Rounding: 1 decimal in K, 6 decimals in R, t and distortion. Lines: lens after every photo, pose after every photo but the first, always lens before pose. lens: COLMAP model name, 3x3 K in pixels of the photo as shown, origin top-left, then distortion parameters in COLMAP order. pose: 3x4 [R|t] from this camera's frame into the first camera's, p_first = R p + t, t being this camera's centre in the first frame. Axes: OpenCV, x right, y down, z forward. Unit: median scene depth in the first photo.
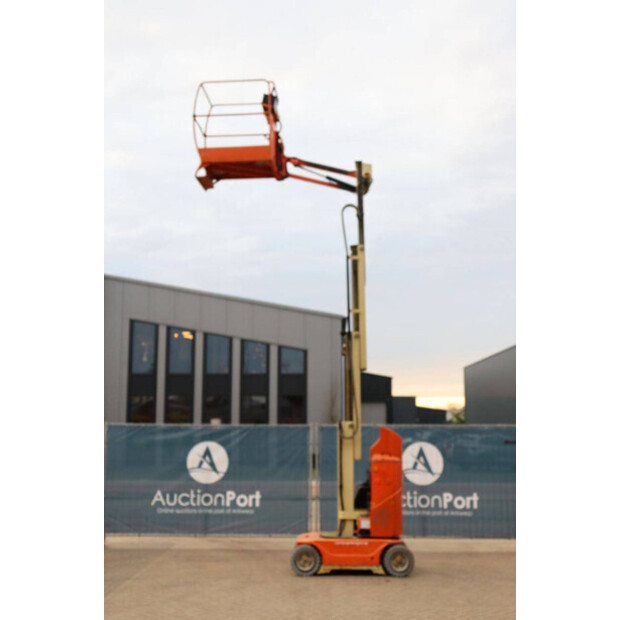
lens RADIAL K [[784.7, 0, 310.0], [0, 784.7, 310.0], [0, 0, 1]] dist [-0.006441, 0.025478]
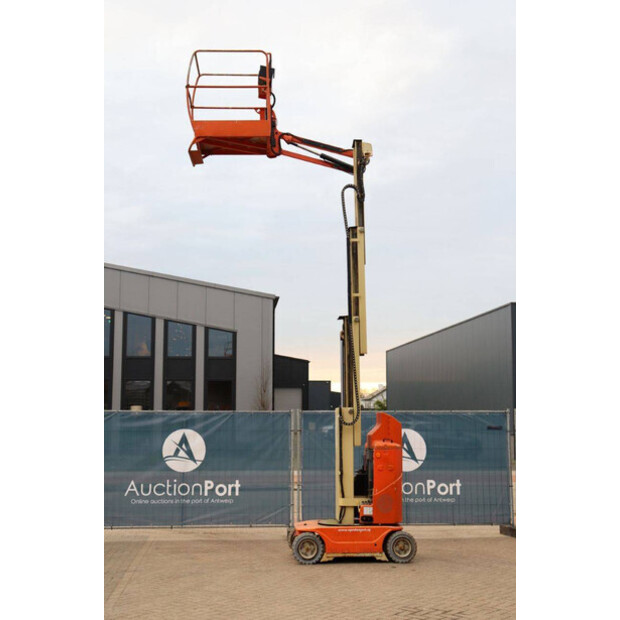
lens RADIAL K [[846.1, 0, 310.0], [0, 846.1, 310.0], [0, 0, 1]] dist [0.015387, 0.004197]
pose [[0.994229, 0.010366, 0.106781, -0.102801], [-0.013155, 0.999590, 0.025449, -0.005385], [-0.106473, -0.026707, 0.993957, -0.039938]]
